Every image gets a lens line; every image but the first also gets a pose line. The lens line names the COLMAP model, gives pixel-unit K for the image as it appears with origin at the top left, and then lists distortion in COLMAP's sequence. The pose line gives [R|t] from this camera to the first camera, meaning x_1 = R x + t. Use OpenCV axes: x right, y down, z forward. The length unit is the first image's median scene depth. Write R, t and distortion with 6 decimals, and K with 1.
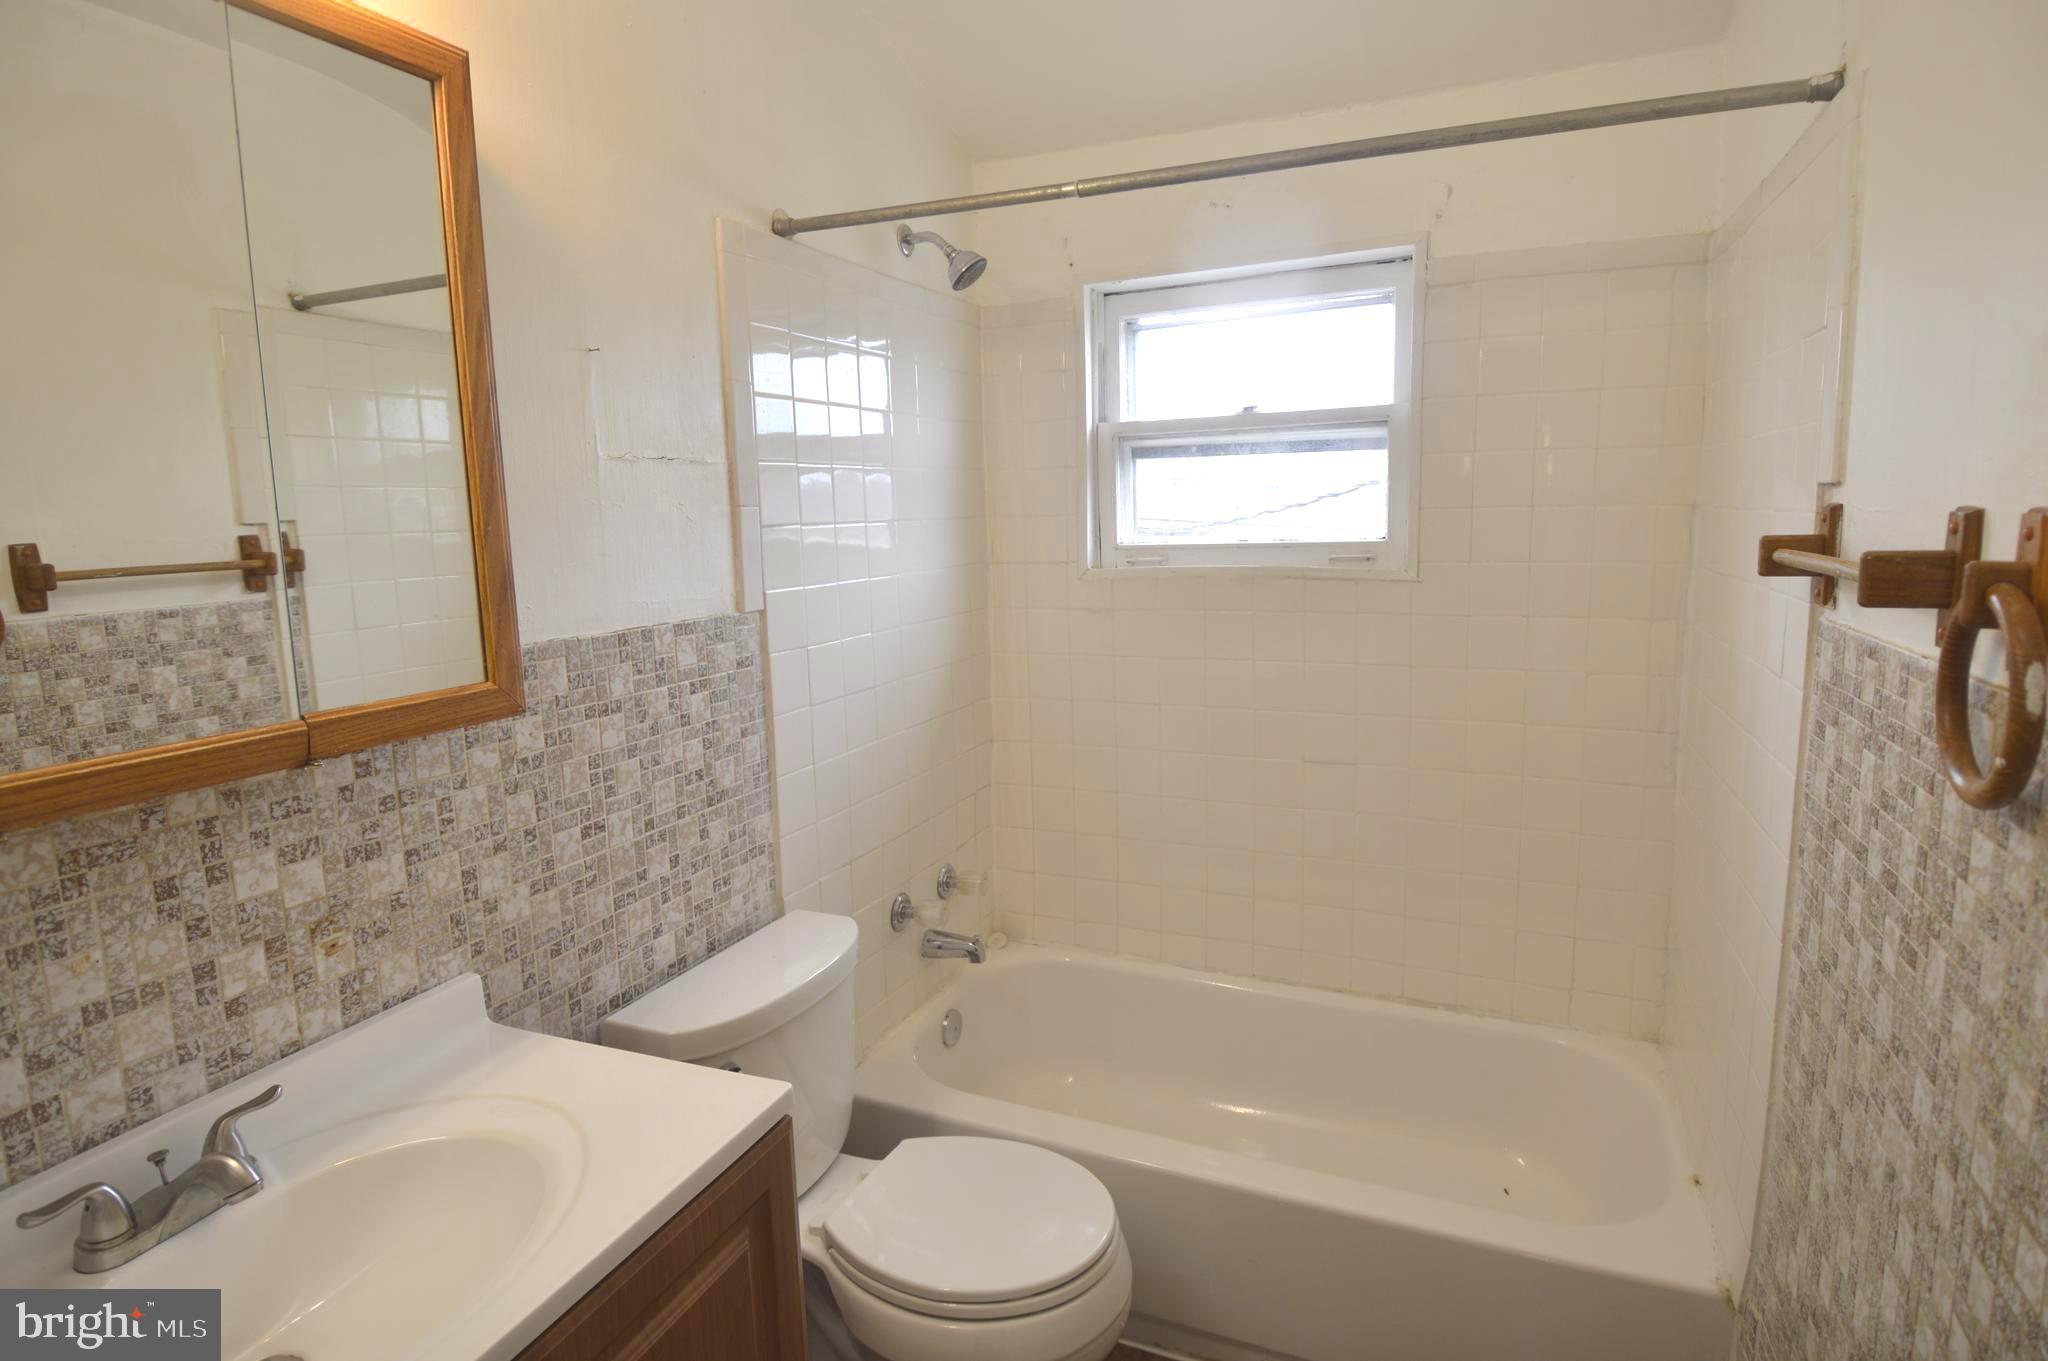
lens RADIAL K [[1096.9, 0, 1076.1], [0, 1096.9, 650.8], [0, 0, 1]] dist [0.007158, -0.018108]
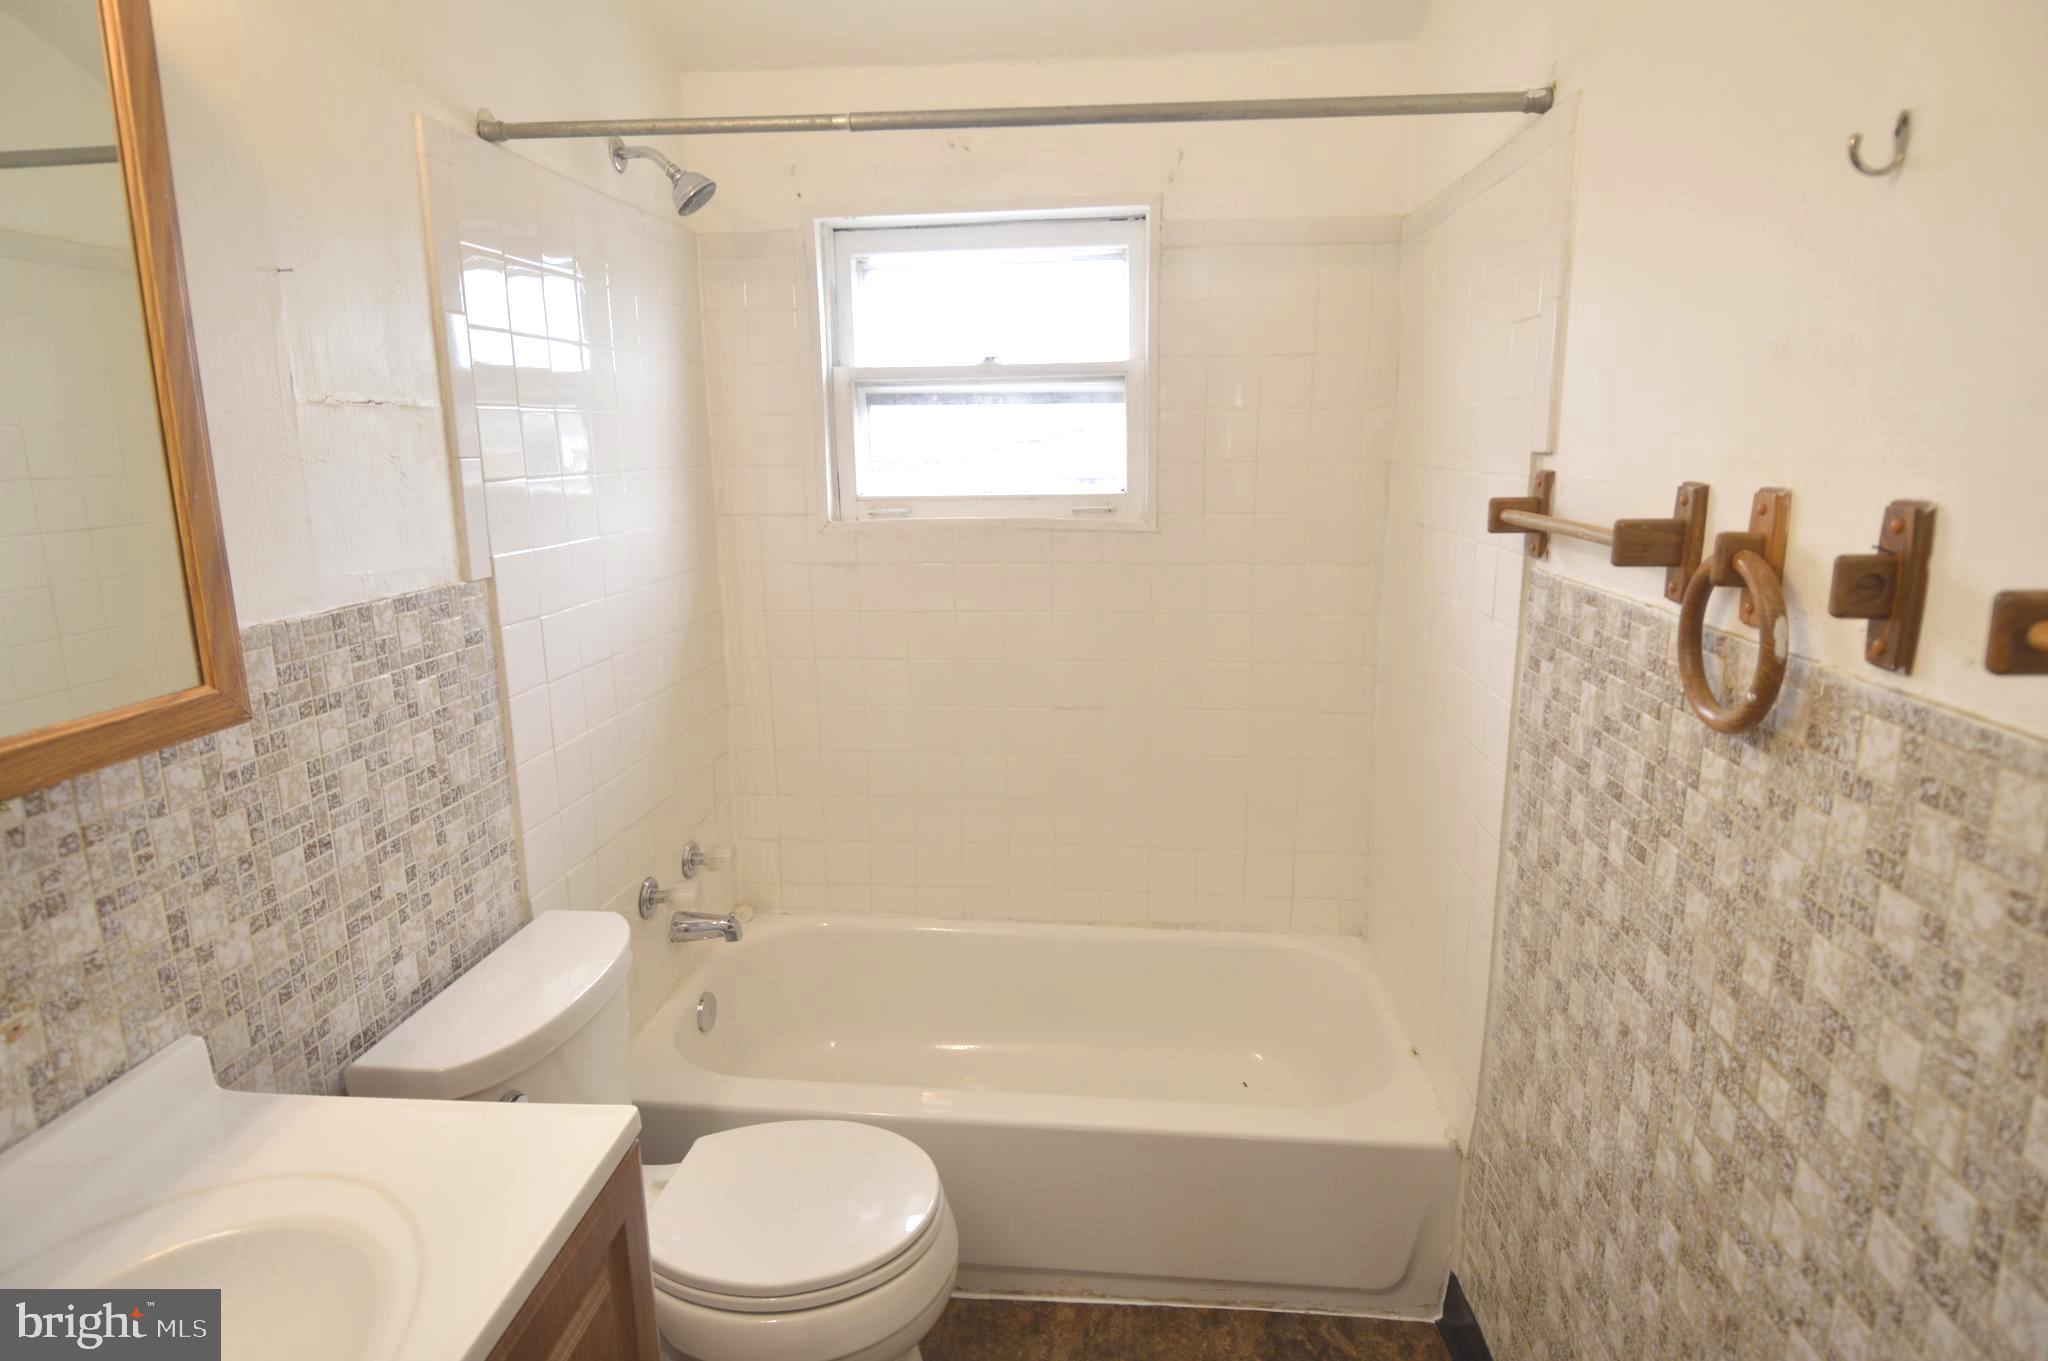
lens RADIAL K [[1096.9, 0, 1113.6], [0, 1096.9, 654.2], [0, 0, 1]] dist [0.007158, -0.018108]
pose [[0.951840, -0.042694, 0.303607, -0.106137], [0.026176, 0.997958, 0.058272, -0.018410], [-0.305475, -0.047518, 0.951014, 0.019869]]
